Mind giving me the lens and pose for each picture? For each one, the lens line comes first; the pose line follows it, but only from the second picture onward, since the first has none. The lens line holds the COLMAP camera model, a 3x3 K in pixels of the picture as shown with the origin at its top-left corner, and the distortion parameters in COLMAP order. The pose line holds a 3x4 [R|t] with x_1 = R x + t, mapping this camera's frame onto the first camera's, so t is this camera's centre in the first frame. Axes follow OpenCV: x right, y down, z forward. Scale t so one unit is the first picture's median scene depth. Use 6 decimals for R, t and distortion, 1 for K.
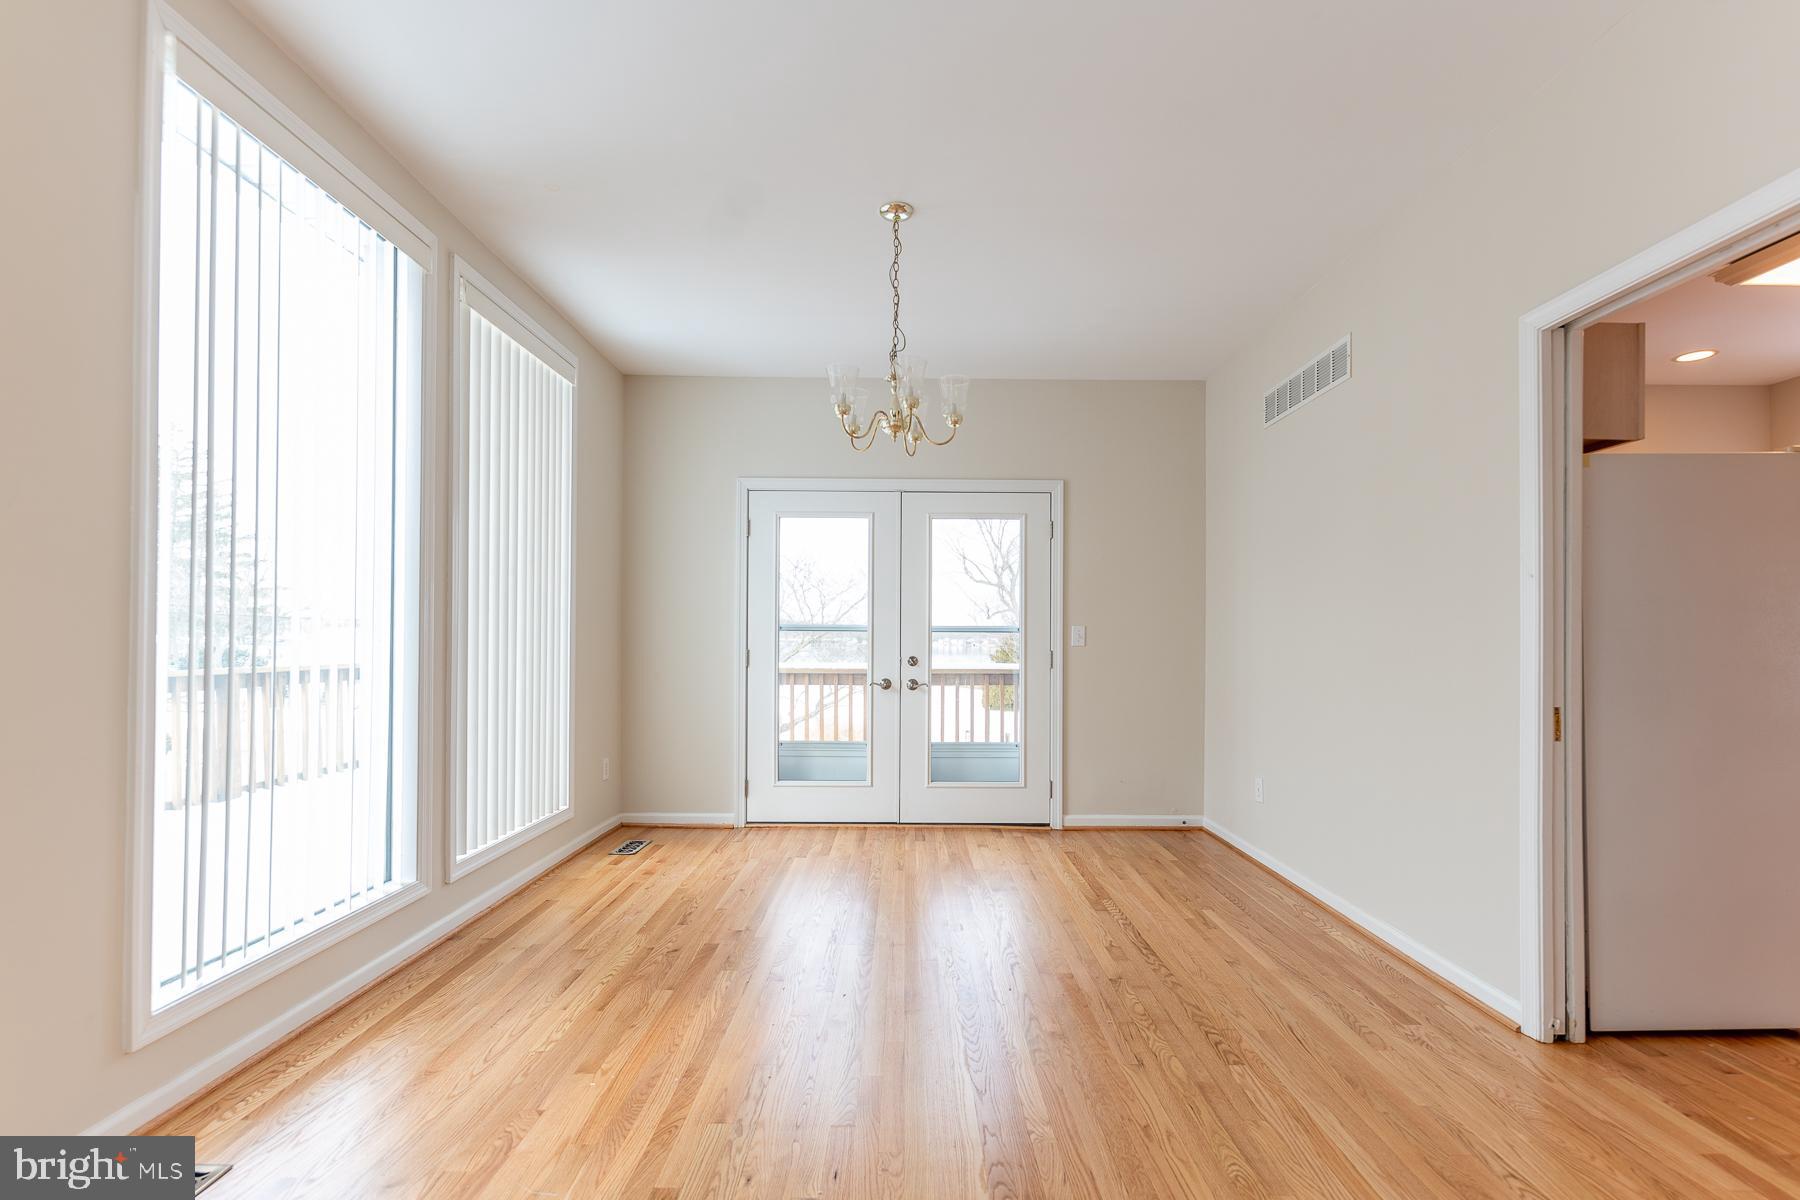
lens RADIAL K [[785.7, 0, 904.2], [0, 785.7, 631.5], [0, 0, 1]] dist [0.001926, 0.000623]
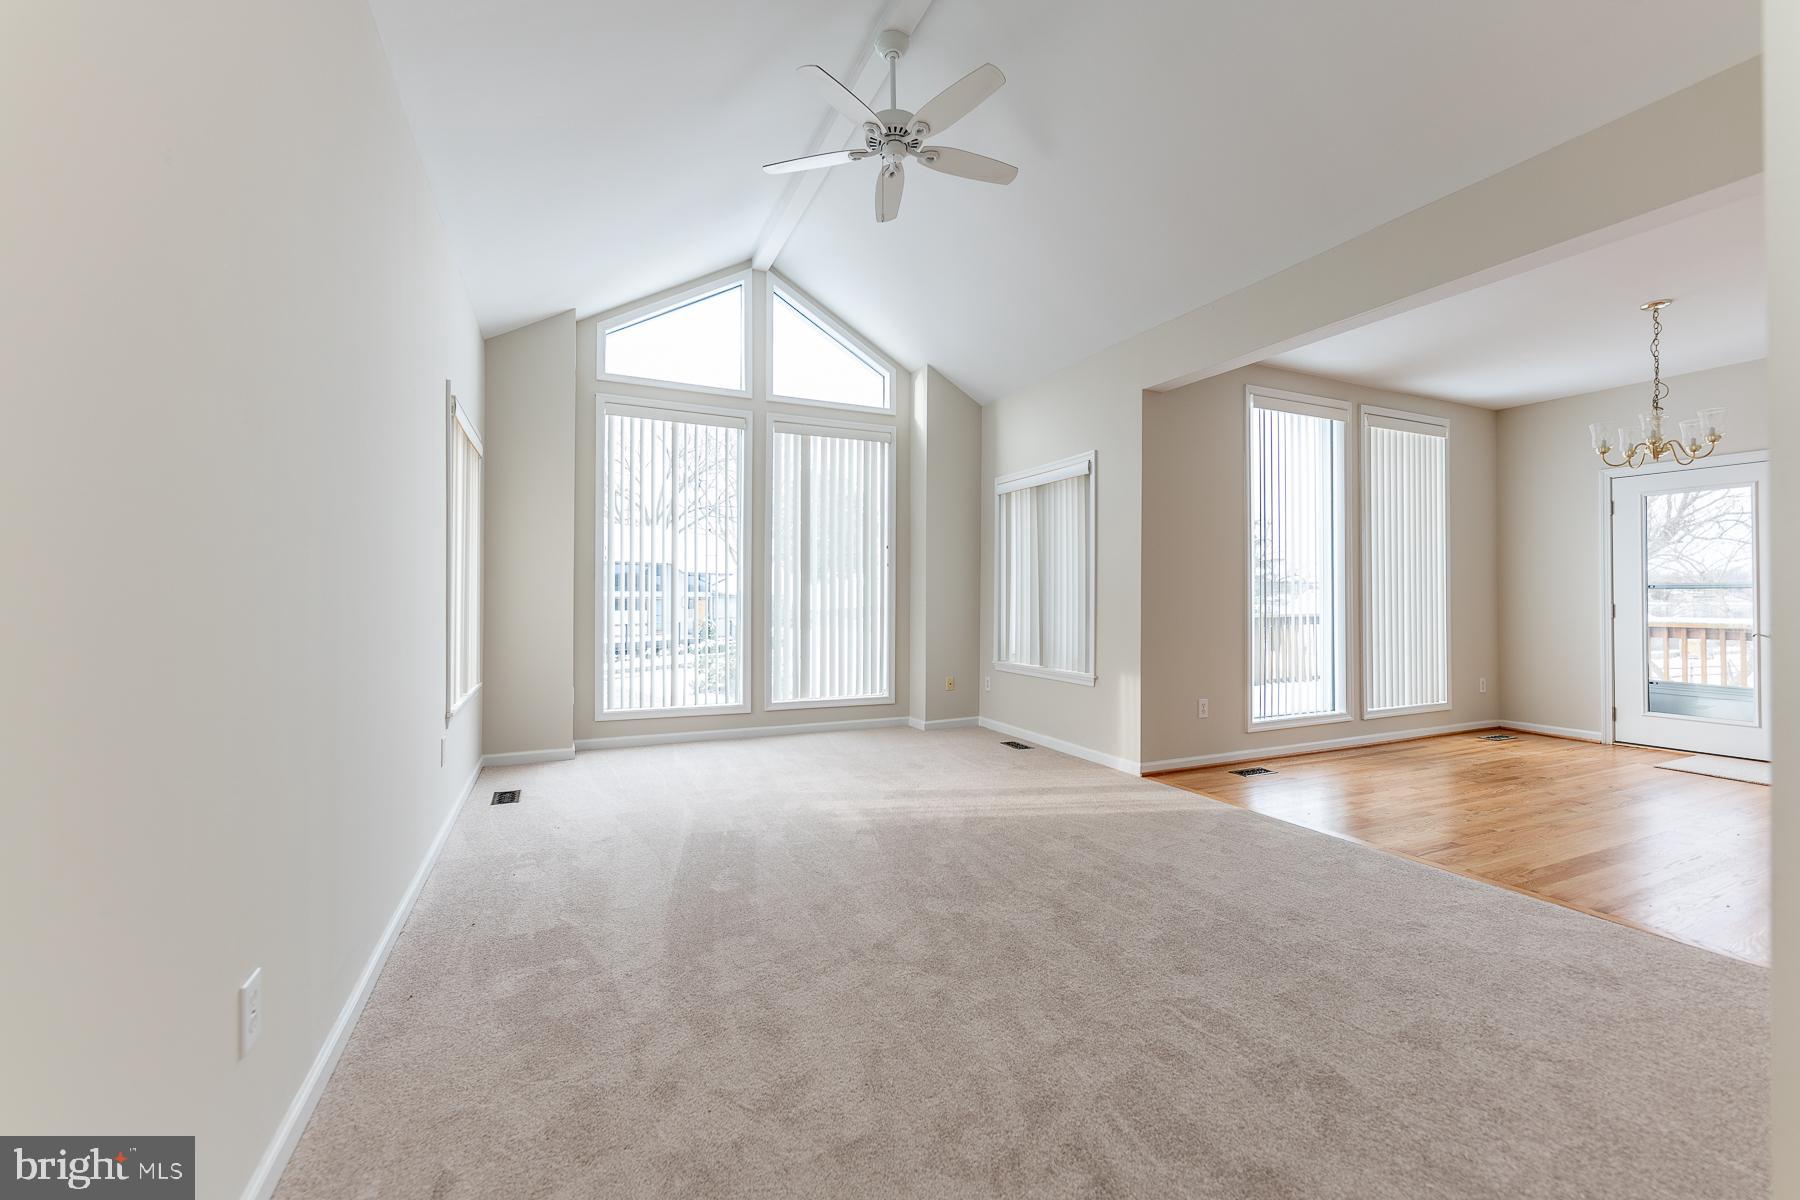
lens RADIAL K [[732.7, 0, 900.0], [0, 732.7, 600.0], [0, 0, 1]] dist [0.000491, 0.000219]
pose [[0.410852, -0.008392, -0.911664, 0.473192], [0.019250, 0.999815, -0.000528, -0.006867], [0.911499, -0.017332, 0.410937, -0.620313]]
